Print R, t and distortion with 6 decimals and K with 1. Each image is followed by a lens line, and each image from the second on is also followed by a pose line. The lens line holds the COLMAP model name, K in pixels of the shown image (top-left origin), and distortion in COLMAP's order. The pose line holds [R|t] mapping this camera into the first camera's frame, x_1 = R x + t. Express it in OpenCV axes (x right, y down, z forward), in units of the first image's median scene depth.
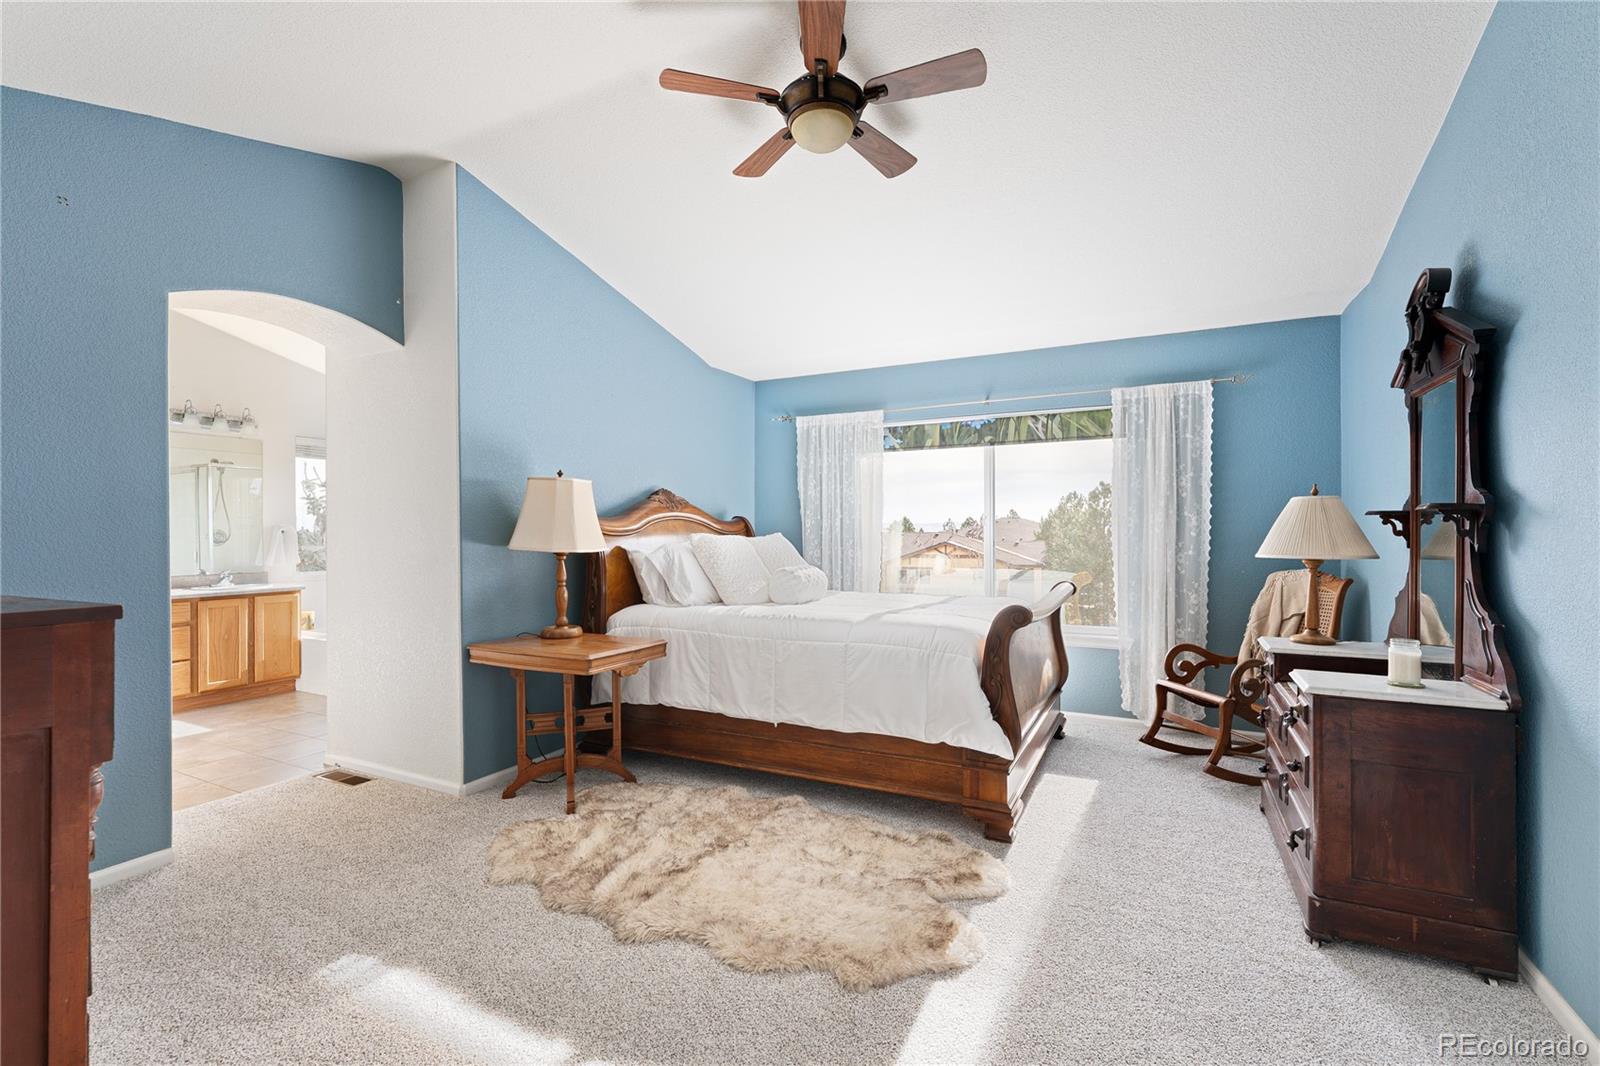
lens RADIAL K [[704.4, 0, 791.6], [0, 704.4, 537.6], [0, 0, 1]] dist [-0.003430, -0.001297]
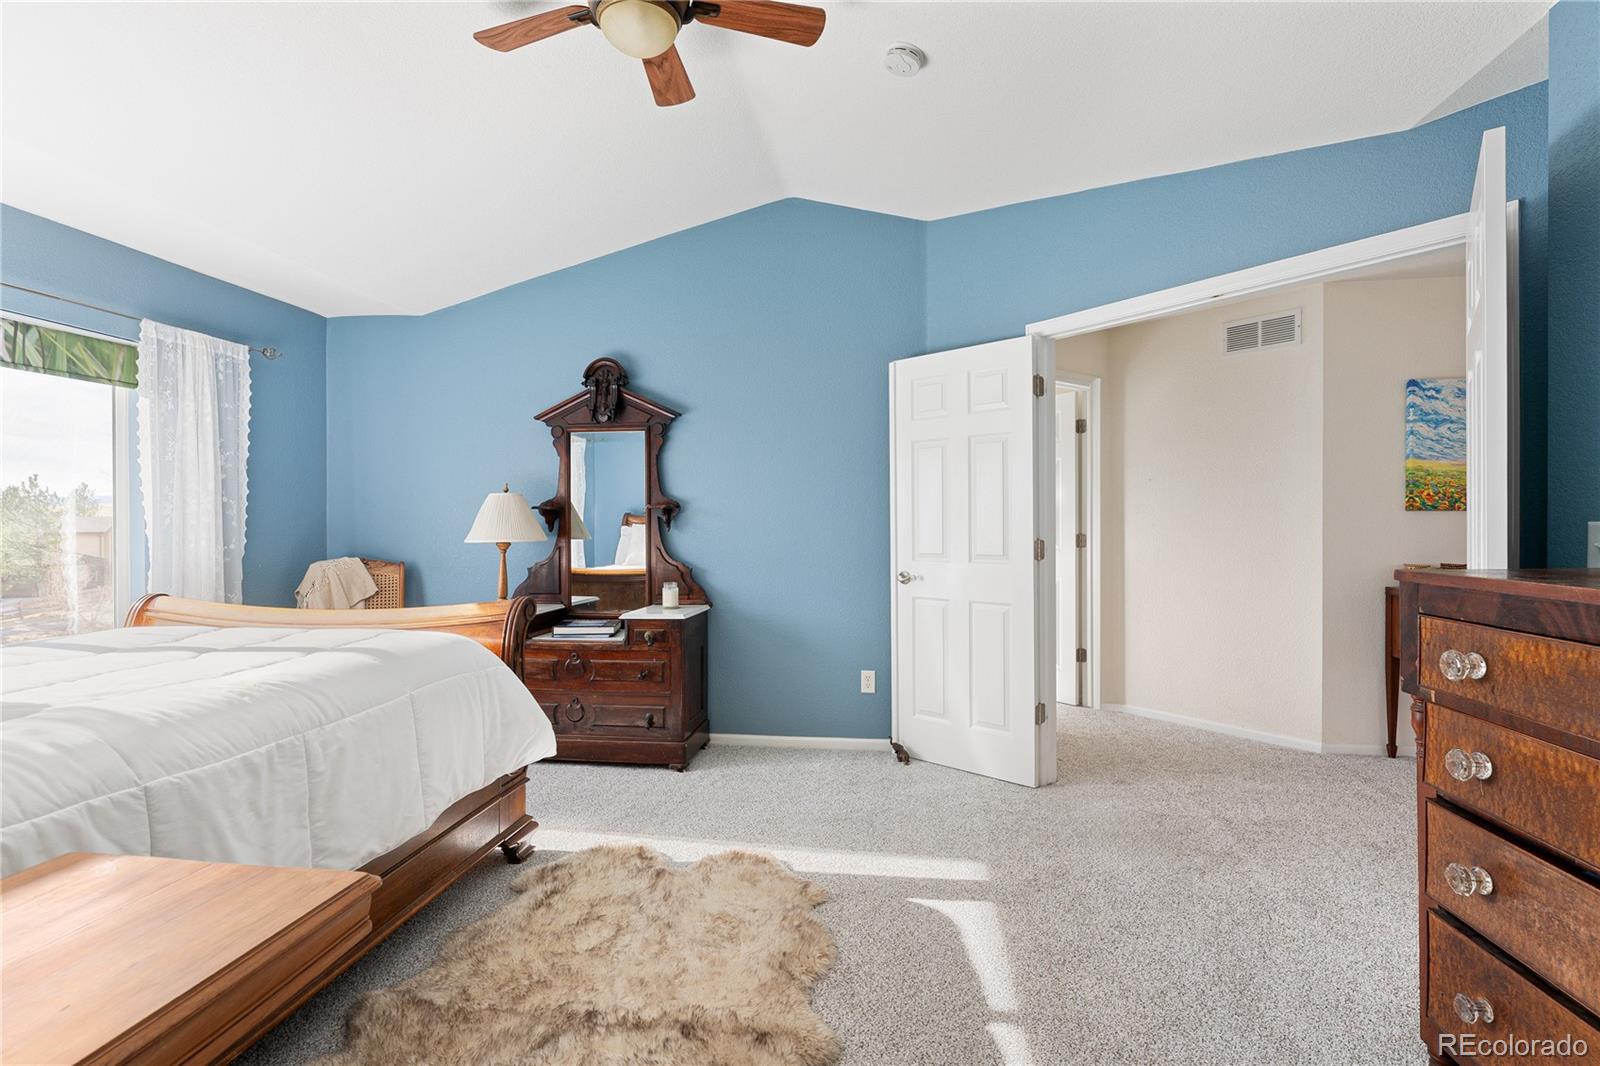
lens RADIAL K [[735.9, 0, 807.1], [0, 735.9, 531.2], [0, 0, 1]] dist [-0.008442, 0.003791]
pose [[-0.328830, -0.010313, 0.944333, -0.533683], [0.008979, 0.999861, 0.014046, -0.002328], [-0.944346, 0.013098, -0.328692, 0.705744]]
